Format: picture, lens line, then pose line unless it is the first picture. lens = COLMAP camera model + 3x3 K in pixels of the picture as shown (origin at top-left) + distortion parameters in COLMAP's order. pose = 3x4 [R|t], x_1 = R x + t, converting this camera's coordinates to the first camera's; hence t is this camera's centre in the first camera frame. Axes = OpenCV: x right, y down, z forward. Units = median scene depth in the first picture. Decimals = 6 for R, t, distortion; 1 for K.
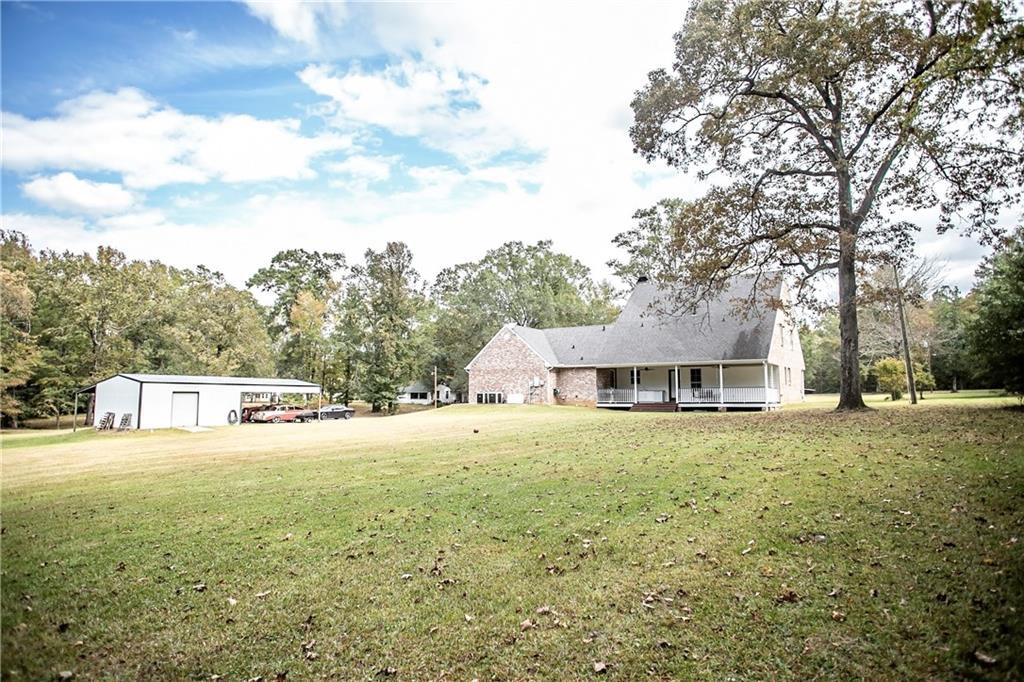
lens RADIAL K [[585.6, 0, 513.3], [0, 585.6, 334.5], [0, 0, 1]] dist [-0.078013, 0.054638]
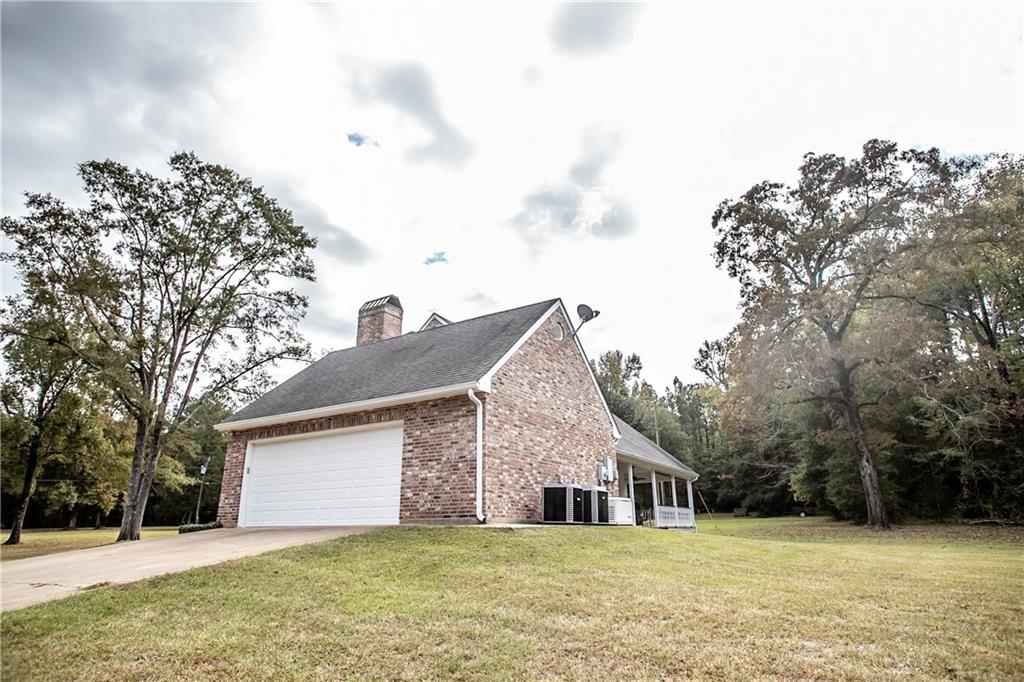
lens RADIAL K [[585.6, 0, 513.3], [0, 585.6, 334.5], [0, 0, 1]] dist [-0.078013, 0.054638]
pose [[-0.032692, 0.326383, 0.944672, -0.365082], [-0.101688, 0.939186, -0.328007, 0.131087], [-0.994279, -0.106785, 0.002486, 1.072799]]
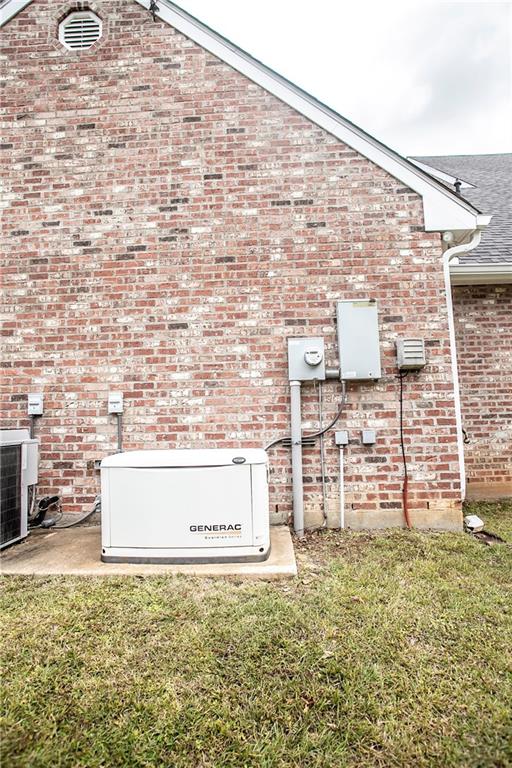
lens RADIAL K [[439.2, 0, 256.0], [0, 439.2, 384.0], [0, 0, 1]] dist [-0.078013, 0.054638]
pose [[0.861062, 0.037412, 0.507122, -0.024820], [-0.033181, 0.999298, -0.017381, 0.091526], [-0.507416, -0.001860, 0.861699, 0.930789]]
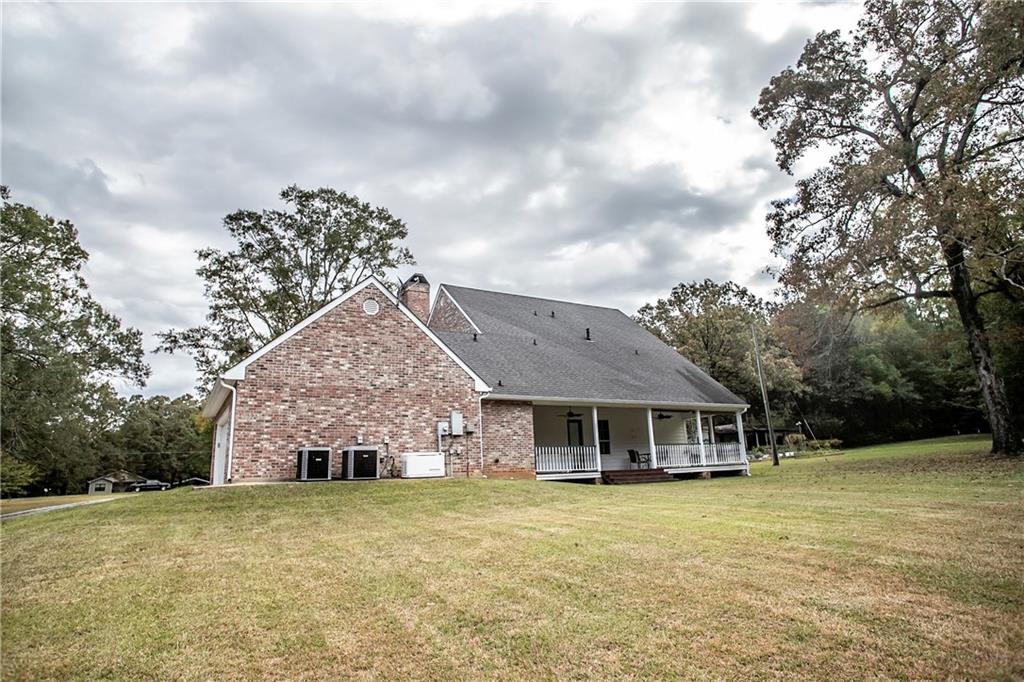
lens RADIAL K [[585.6, 0, 513.3], [0, 585.6, 334.5], [0, 0, 1]] dist [-0.078013, 0.054638]
pose [[0.443678, 0.198734, 0.873874, -0.323236], [-0.055525, 0.979325, -0.194524, 0.097023], [-0.894465, 0.037784, 0.445539, 0.772083]]
